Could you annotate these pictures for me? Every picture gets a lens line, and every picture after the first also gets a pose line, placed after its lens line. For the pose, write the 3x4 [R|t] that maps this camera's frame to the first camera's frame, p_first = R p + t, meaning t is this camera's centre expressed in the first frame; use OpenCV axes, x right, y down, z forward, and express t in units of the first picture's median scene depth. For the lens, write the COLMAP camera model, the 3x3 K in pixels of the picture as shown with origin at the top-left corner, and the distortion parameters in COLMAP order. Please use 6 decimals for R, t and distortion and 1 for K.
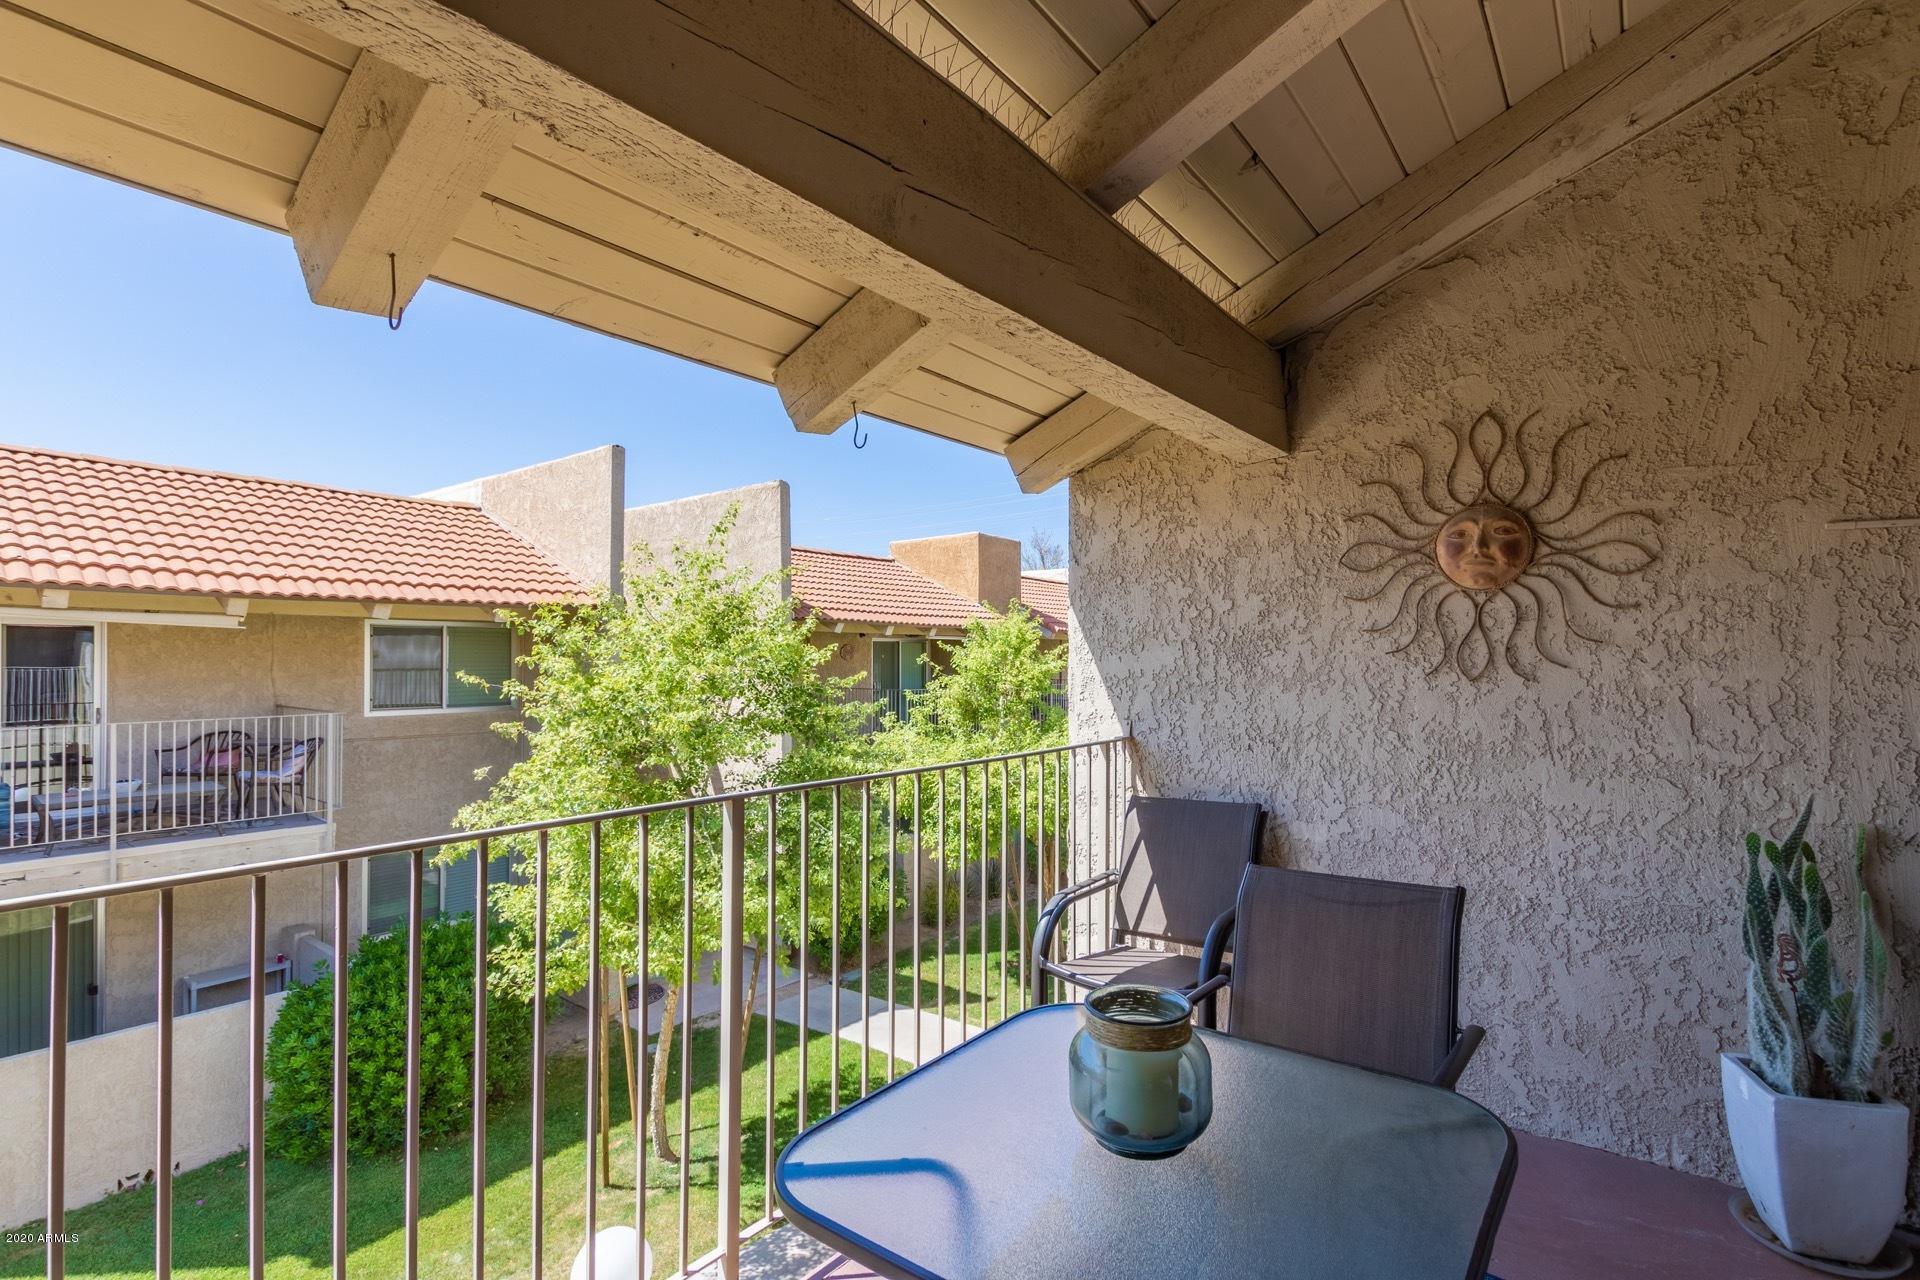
lens RADIAL K [[878.5, 0, 962.2], [0, 878.5, 650.7], [0, 0, 1]] dist [0.007173, -0.004931]
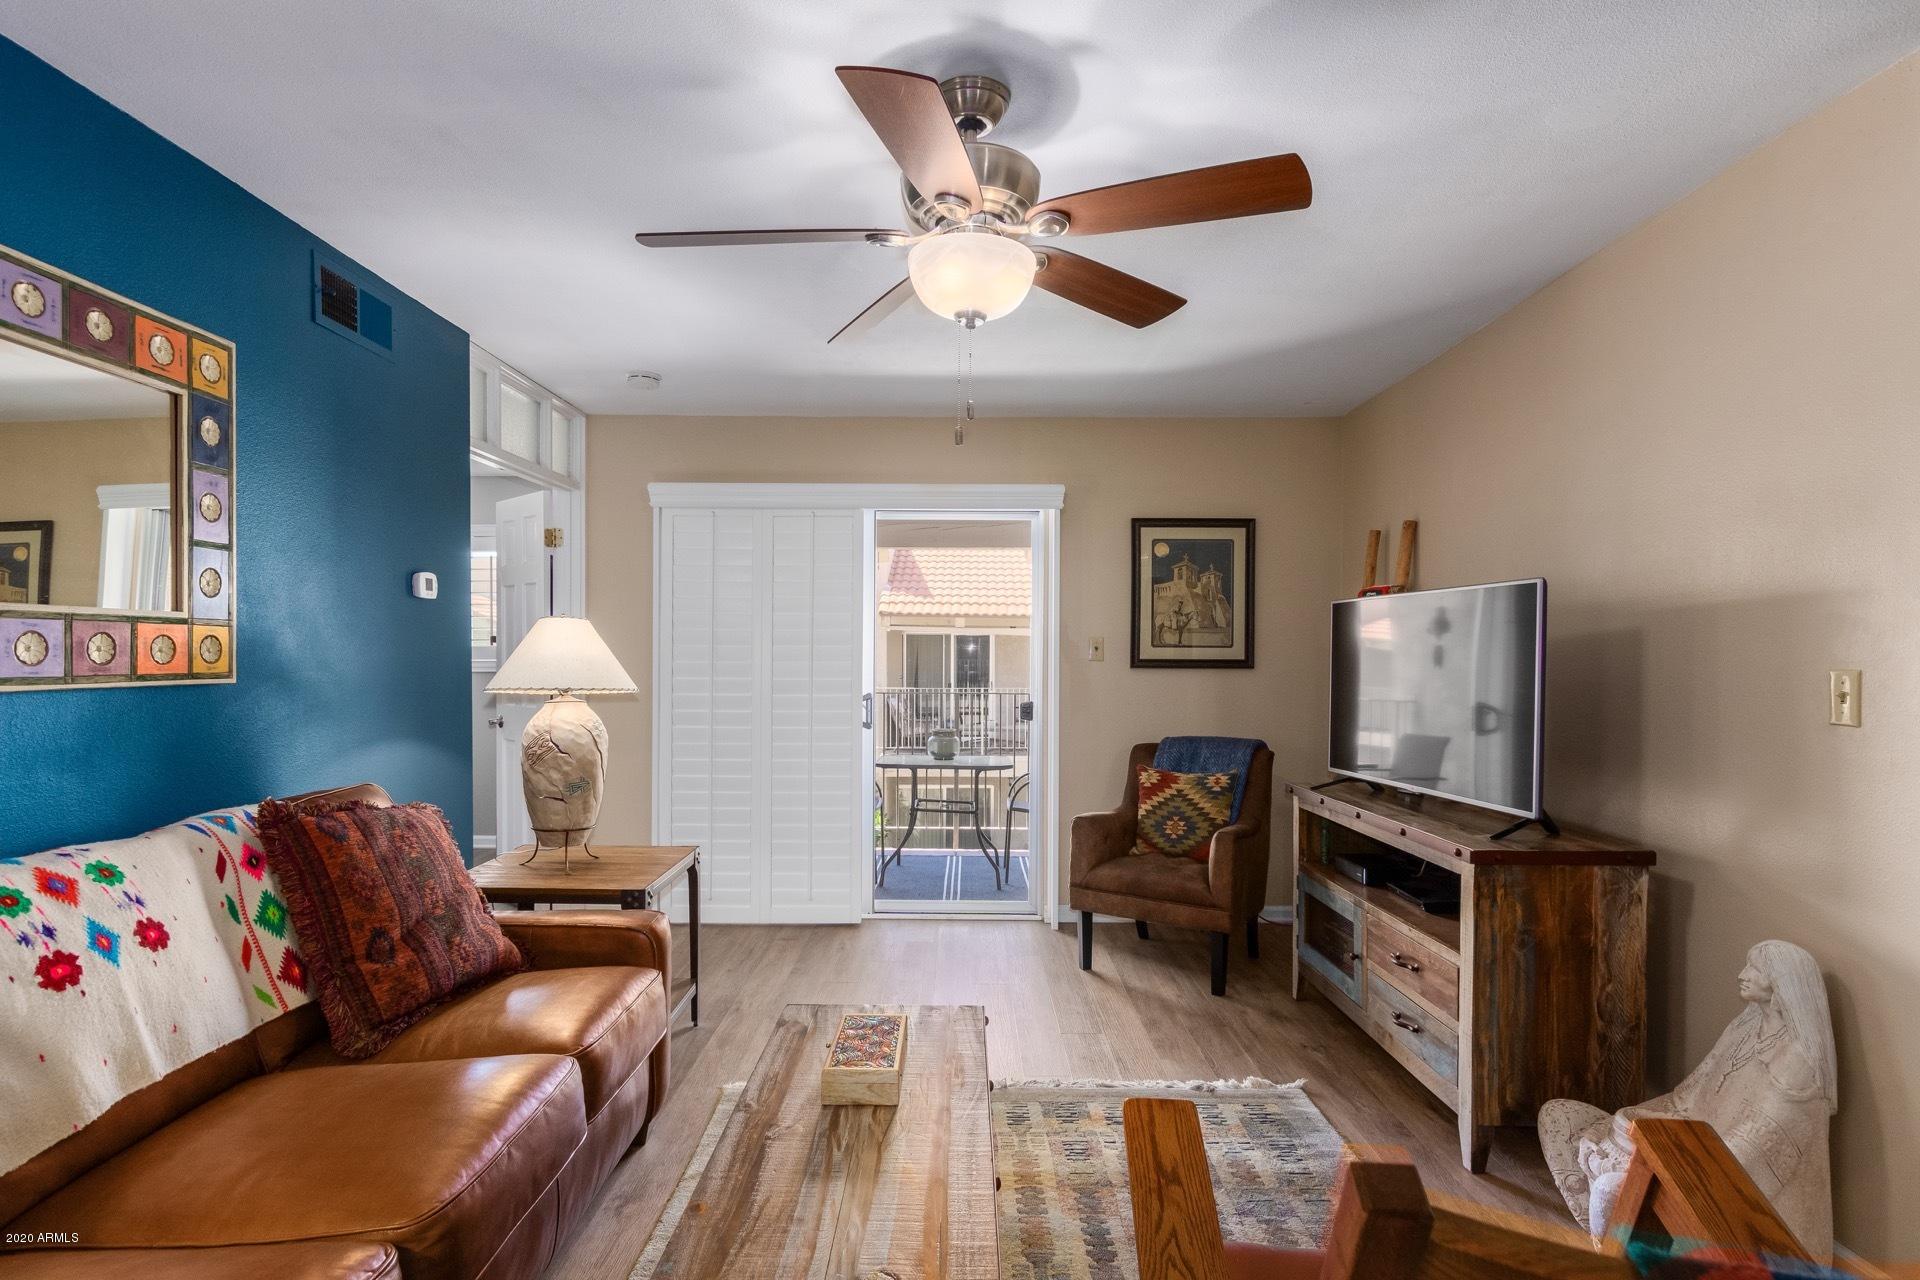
lens RADIAL K [[991.0, 0, 954.4], [0, 991.0, 660.3], [0, 0, 1]] dist [0.003069, -0.001367]
pose [[0.610687, 0.005647, -0.791852, 2.047173], [0.003667, 0.999944, 0.009959, 0.002008], [0.791864, -0.008985, 0.610632, -0.981811]]
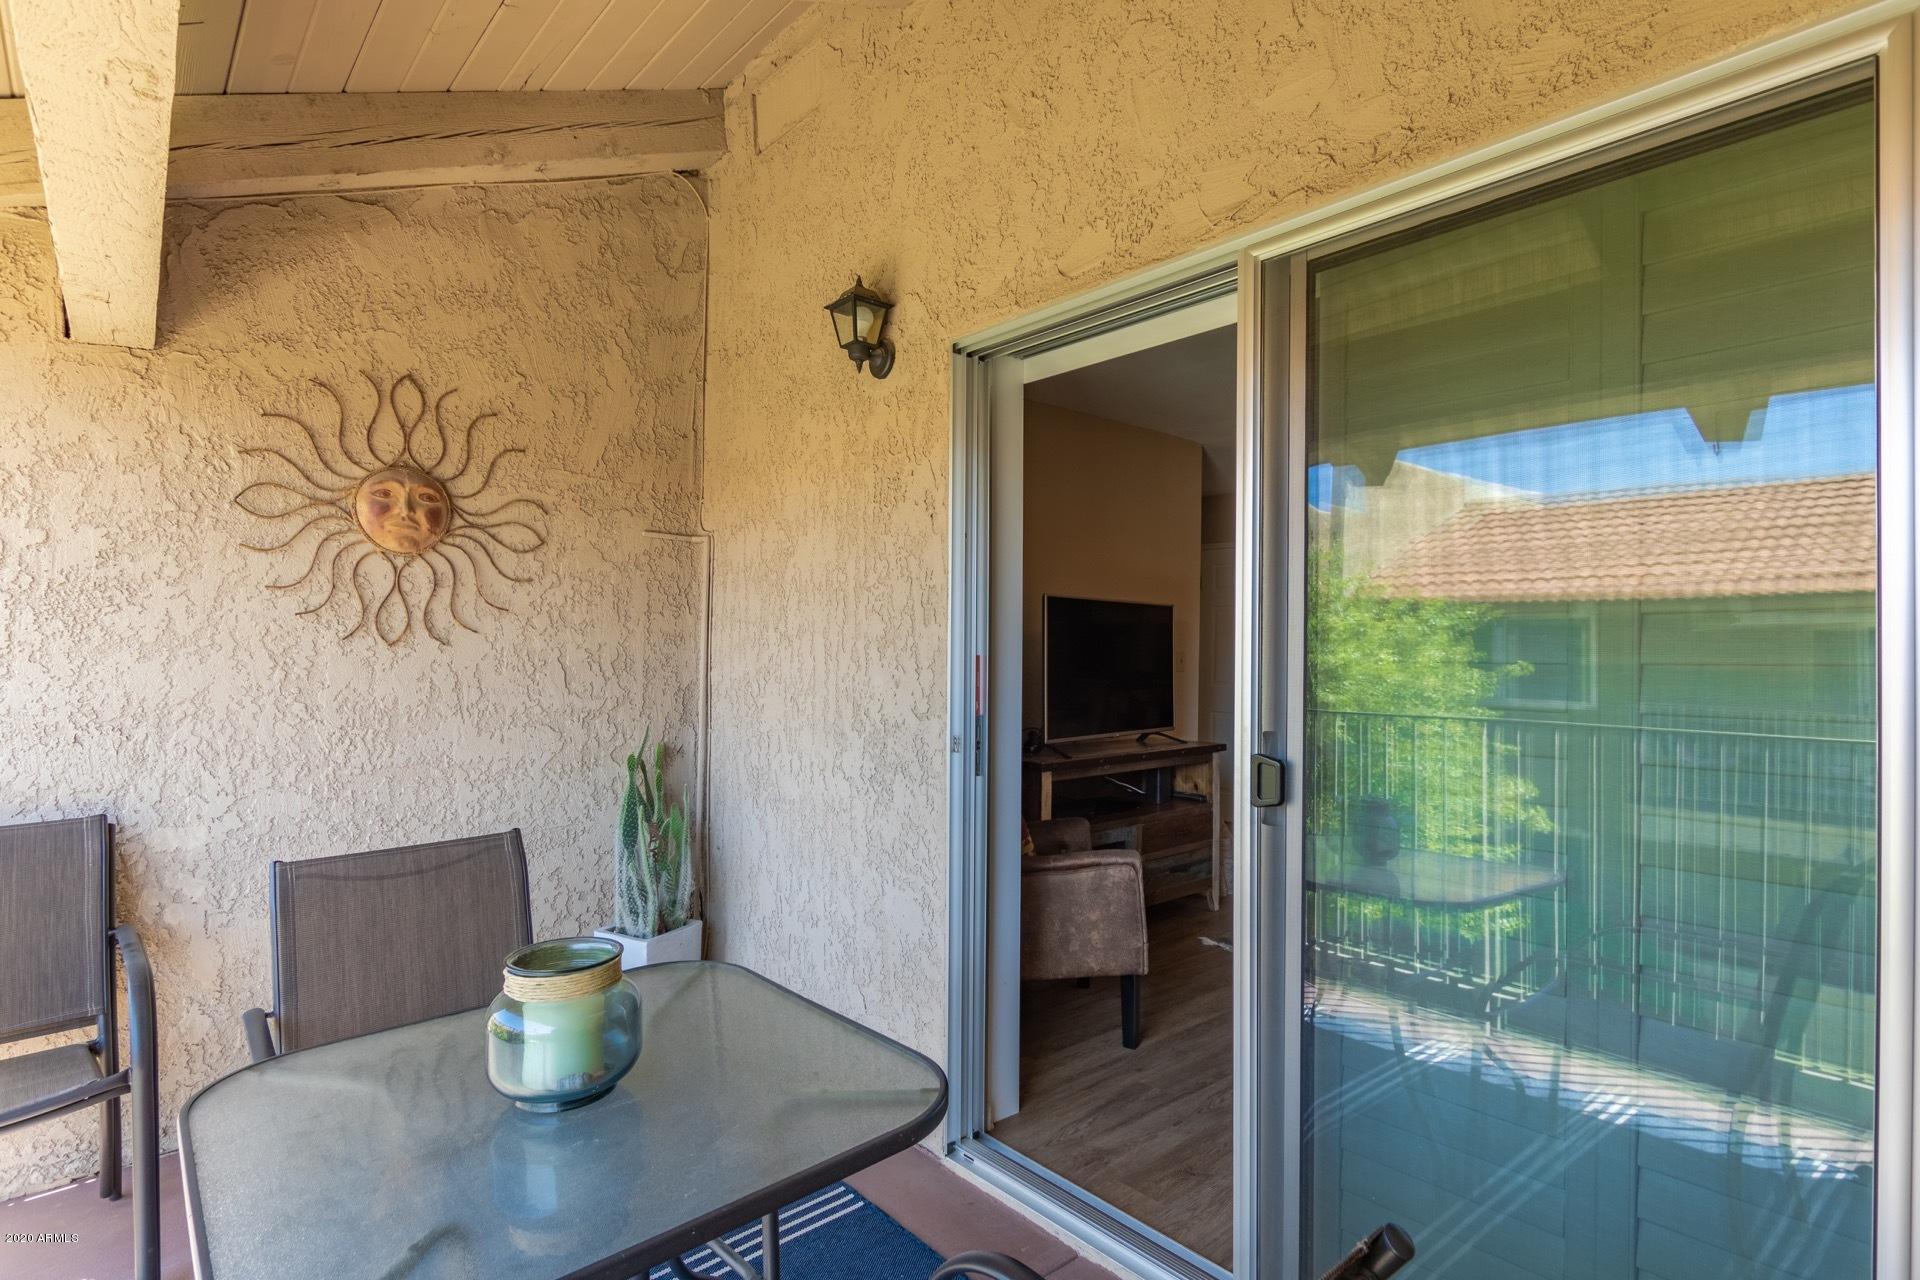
lens RADIAL K [[977.6, 0, 960.0], [0, 977.6, 640.0], [0, 0, 1]] dist [0.002008, -0.000869]
pose [[0.183847, 0.010203, 0.982902, -0.377407], [-0.020036, 0.999777, -0.006630, 0.023352], [-0.982751, -0.018474, 0.184011, 0.178034]]
